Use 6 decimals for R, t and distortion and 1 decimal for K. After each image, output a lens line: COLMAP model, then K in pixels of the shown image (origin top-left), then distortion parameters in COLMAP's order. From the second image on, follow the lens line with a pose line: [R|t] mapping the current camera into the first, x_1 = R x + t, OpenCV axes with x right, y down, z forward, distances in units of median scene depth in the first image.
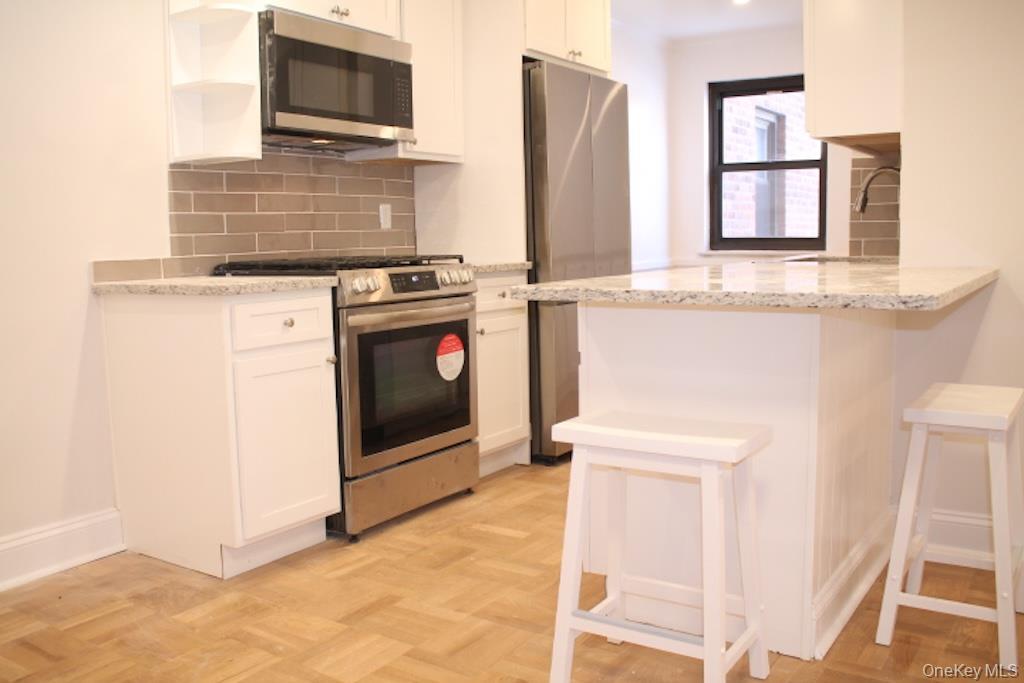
lens RADIAL K [[927.2, 0, 499.4], [0, 927.2, 326.4], [0, 0, 1]] dist [-0.154296, 0.139709]
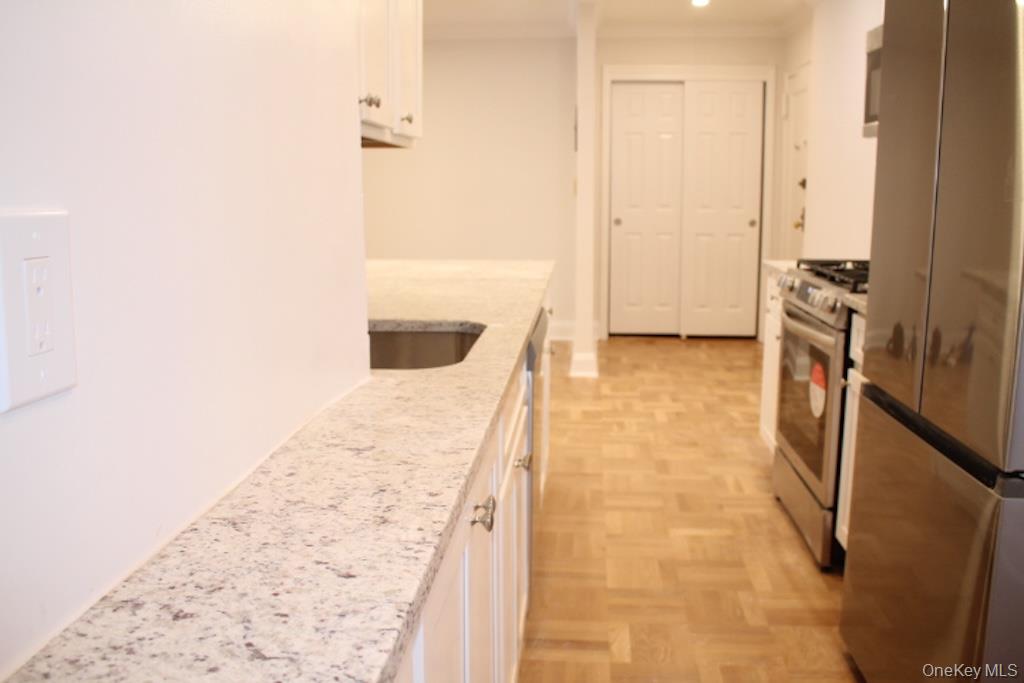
lens RADIAL K [[927.2, 0, 499.4], [0, 927.2, 326.4], [0, 0, 1]] dist [-0.154296, 0.139709]
pose [[-0.877801, 0.094684, -0.469575, 0.678731], [-0.029021, 0.967958, 0.249428, -0.258016], [0.478146, 0.232576, -0.846927, 1.761497]]
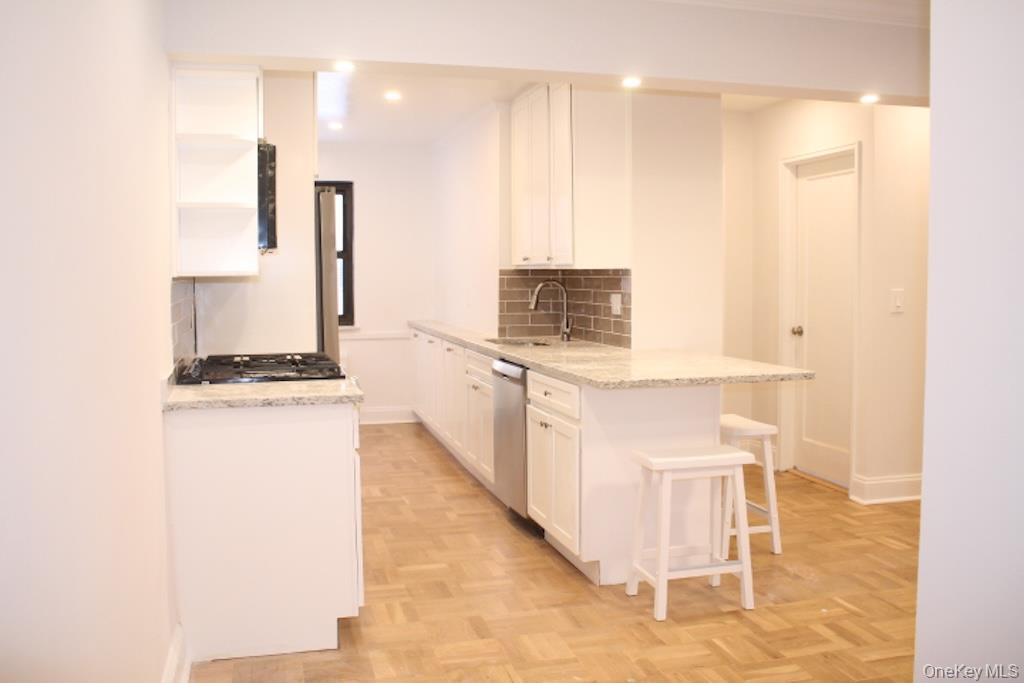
lens RADIAL K [[927.2, 0, 499.4], [0, 927.2, 326.4], [0, 0, 1]] dist [-0.154296, 0.139709]
pose [[0.660691, -0.024920, 0.750244, -0.907877], [0.066779, 0.997437, -0.025677, -0.075218], [-0.747682, 0.067065, 0.660662, 0.054459]]
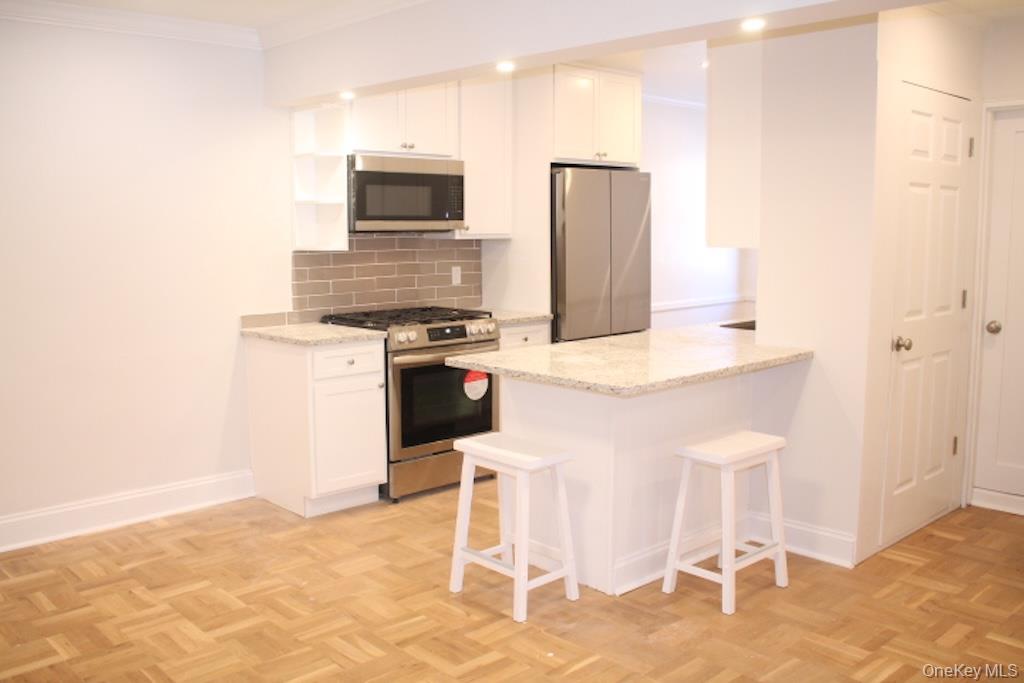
lens RADIAL K [[927.2, 0, 499.4], [0, 927.2, 326.4], [0, 0, 1]] dist [-0.154296, 0.139709]
pose [[0.971983, 0.042680, -0.231142, 0.353786], [-0.039121, 0.999035, 0.019963, -0.097783], [0.231771, -0.010361, 0.972715, -0.454033]]
